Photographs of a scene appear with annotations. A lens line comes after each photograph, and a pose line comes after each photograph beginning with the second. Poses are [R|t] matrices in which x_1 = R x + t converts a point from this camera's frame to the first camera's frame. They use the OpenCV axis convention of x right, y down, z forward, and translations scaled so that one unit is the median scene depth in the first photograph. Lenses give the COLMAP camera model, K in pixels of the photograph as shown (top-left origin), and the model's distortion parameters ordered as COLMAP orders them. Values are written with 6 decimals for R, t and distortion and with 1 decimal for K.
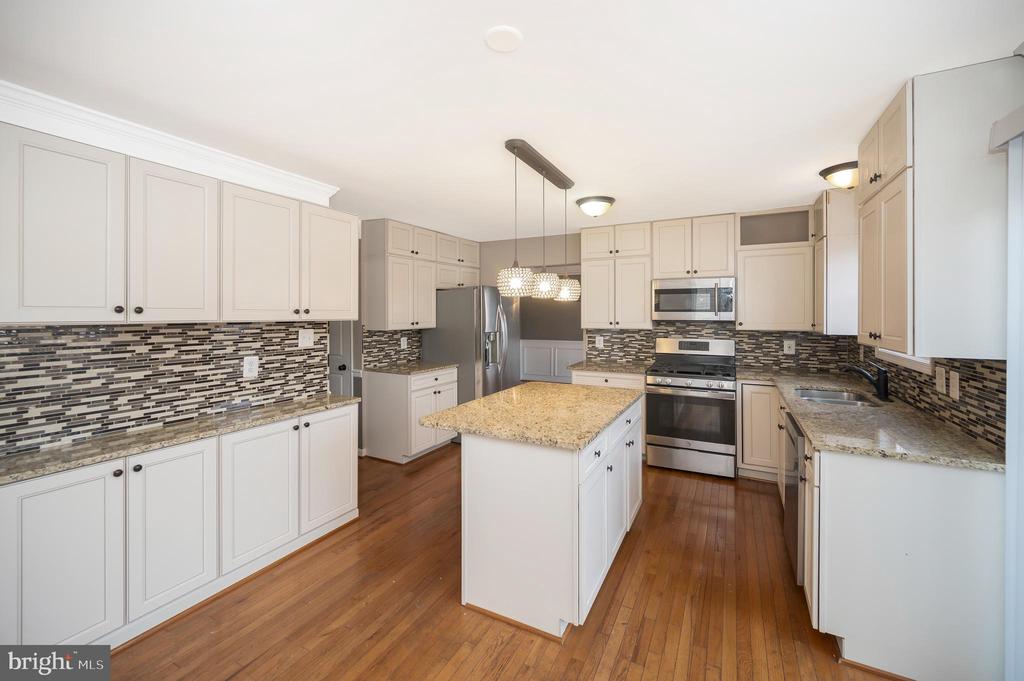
lens RADIAL K [[420.3, 0, 506.5], [0, 420.3, 331.4], [0, 0, 1]] dist [-0.003877, 0.000550]
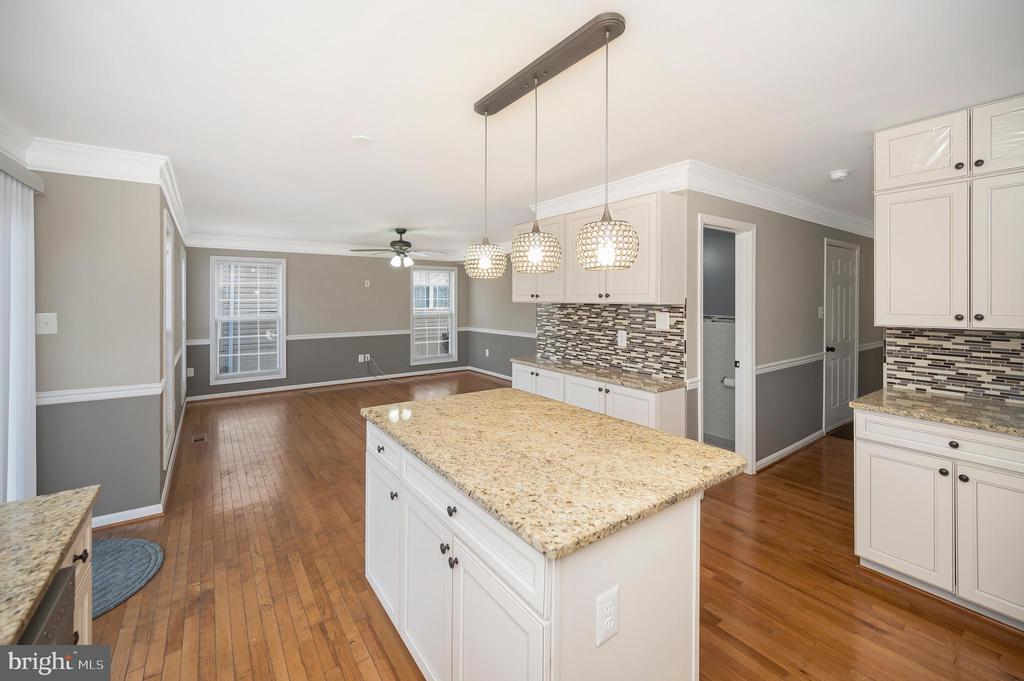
lens RADIAL K [[420.3, 0, 516.2], [0, 420.3, 308.1], [0, 0, 1]] dist [-0.003877, 0.000550]
pose [[-0.437396, 0.016402, -0.899119, 0.680948], [-0.038836, 0.998556, 0.037109, -0.044026], [0.898430, 0.051149, -0.436128, 1.236566]]
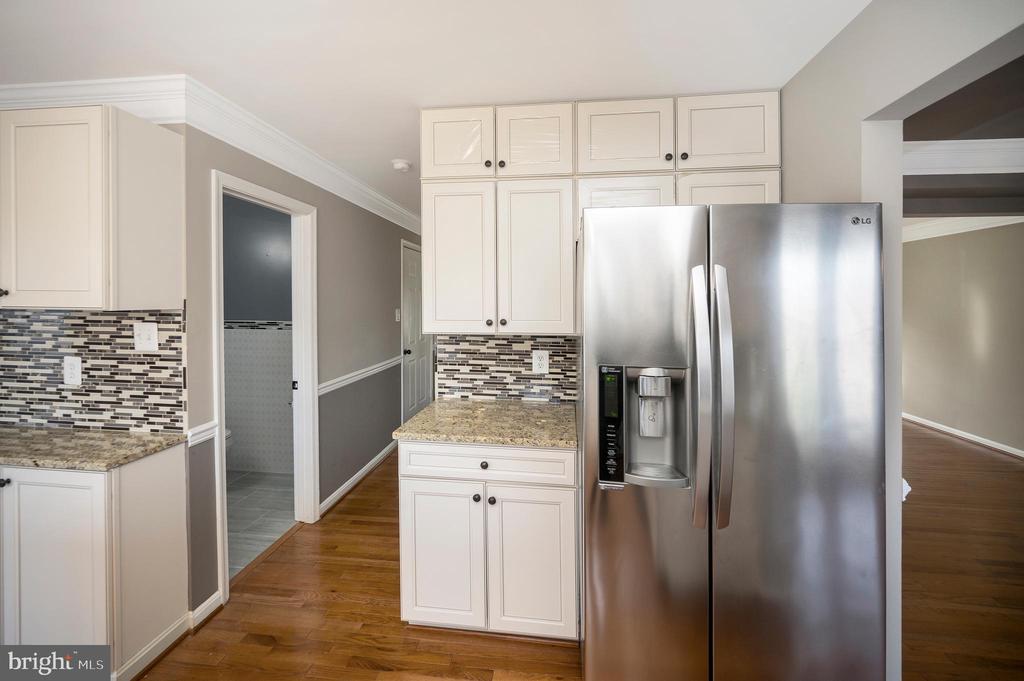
lens RADIAL K [[420.3, 0, 512.2], [0, 420.3, 306.2], [0, 0, 1]] dist [-0.003877, 0.000550]
pose [[0.375216, 0.010586, -0.926877, 0.334460], [-0.046581, 0.998887, -0.007449, -0.055389], [0.925766, 0.045970, 0.375291, 1.390921]]
